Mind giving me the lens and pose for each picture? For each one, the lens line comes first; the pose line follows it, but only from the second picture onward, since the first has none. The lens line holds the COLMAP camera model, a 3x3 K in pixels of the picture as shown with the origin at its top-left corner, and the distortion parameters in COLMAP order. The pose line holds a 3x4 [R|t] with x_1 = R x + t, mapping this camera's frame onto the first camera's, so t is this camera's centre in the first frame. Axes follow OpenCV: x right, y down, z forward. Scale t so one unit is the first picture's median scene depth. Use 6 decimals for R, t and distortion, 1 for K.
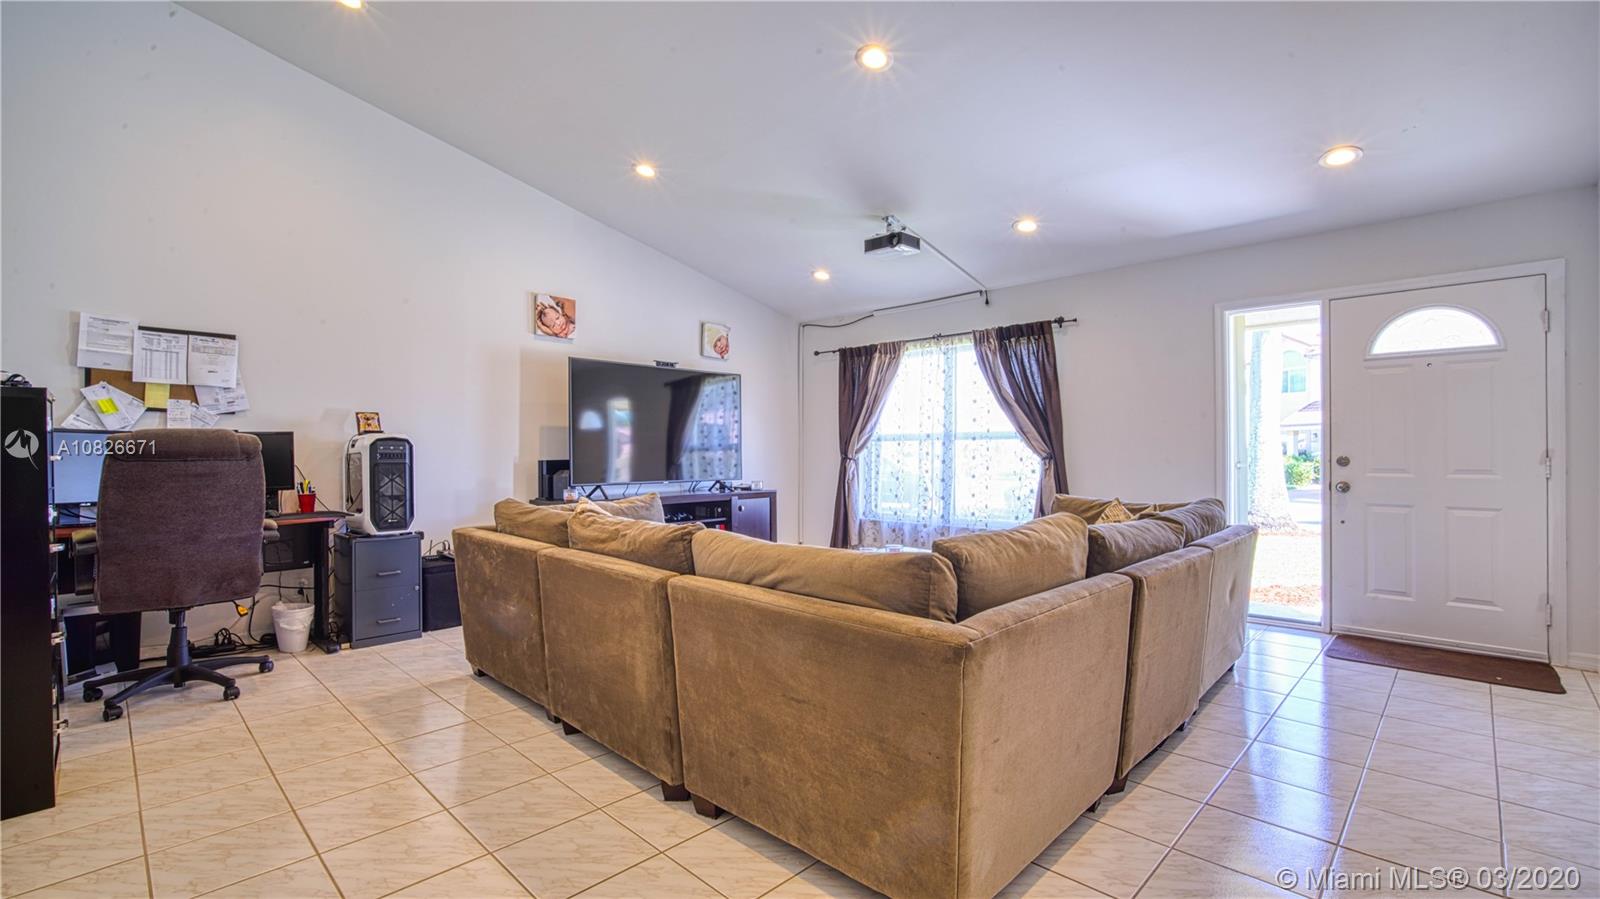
lens RADIAL K [[702.5, 0, 800.0], [0, 702.5, 449.5], [0, 0, 1]] dist [-0.003446, -0.000162]
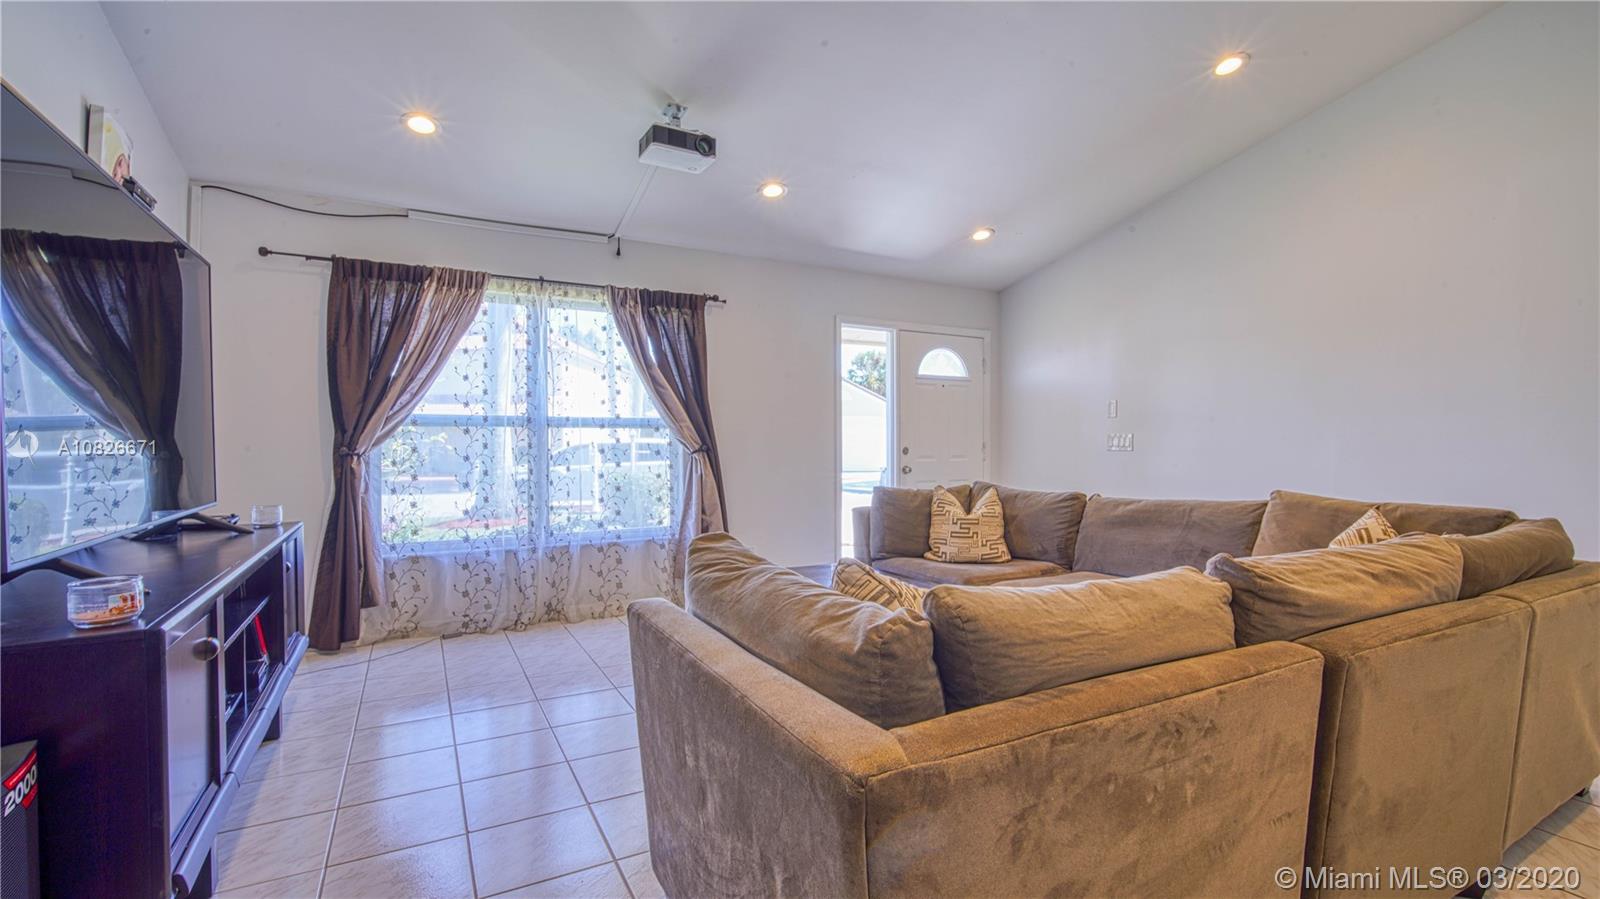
lens RADIAL K [[721.1, 0, 800.0], [0, 721.1, 449.5], [0, 0, 1]] dist [-0.002648, -0.000209]
pose [[0.292944, -0.007680, 0.956099, -0.460611], [-0.005167, 0.999940, 0.009616, 0.001268], [-0.956116, -0.007757, 0.292887, 0.587892]]
